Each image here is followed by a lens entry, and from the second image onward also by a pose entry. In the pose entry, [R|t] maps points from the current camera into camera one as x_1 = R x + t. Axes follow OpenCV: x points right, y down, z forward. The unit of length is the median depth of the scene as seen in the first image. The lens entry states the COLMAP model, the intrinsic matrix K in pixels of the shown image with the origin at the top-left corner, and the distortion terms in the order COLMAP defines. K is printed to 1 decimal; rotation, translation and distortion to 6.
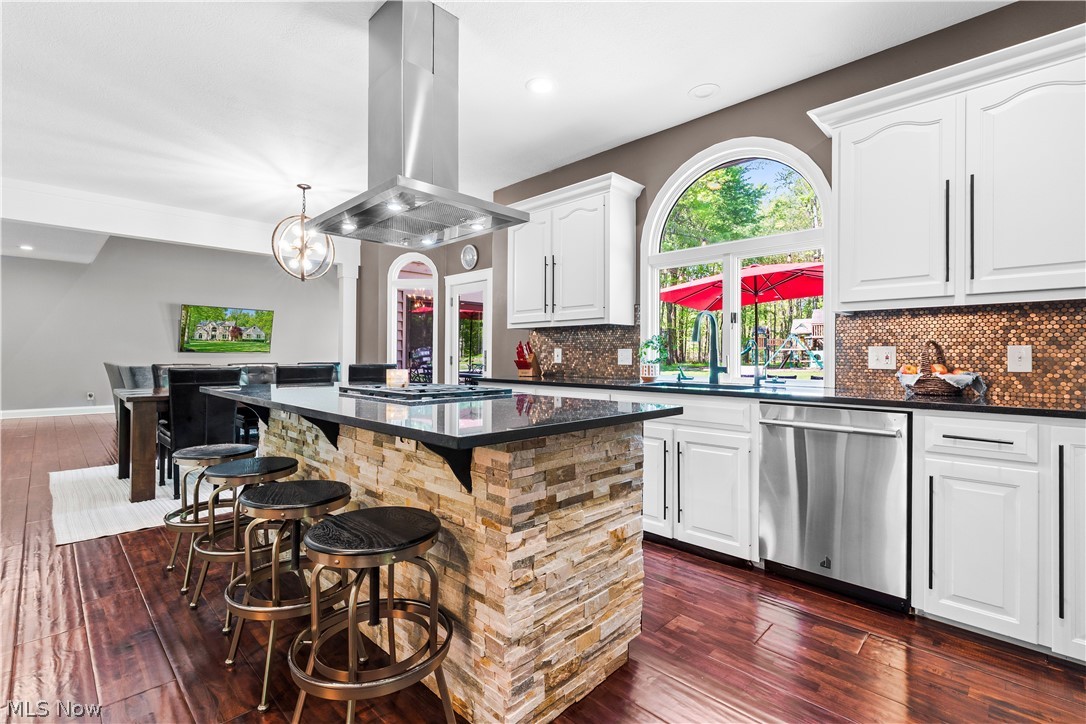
lens RADIAL K [[497.2, 0, 545.3], [0, 497.2, 354.1], [0, 0, 1]] dist [-0.003640, 0.000064]
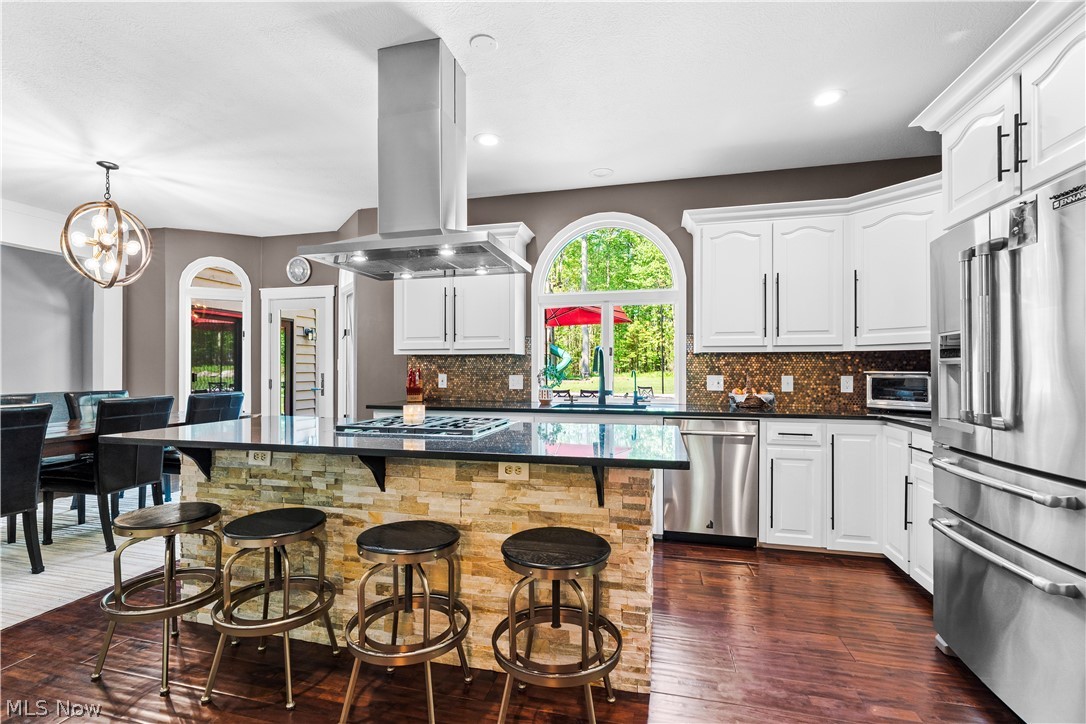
lens RADIAL K [[497.2, 0, 531.6], [0, 497.2, 368.3], [0, 0, 1]] dist [-0.003640, 0.000064]
pose [[0.858829, -0.003835, 0.512248, -0.544308], [0.001234, 0.999985, 0.005417, -0.044690], [-0.512261, -0.004021, 0.858820, 0.004906]]
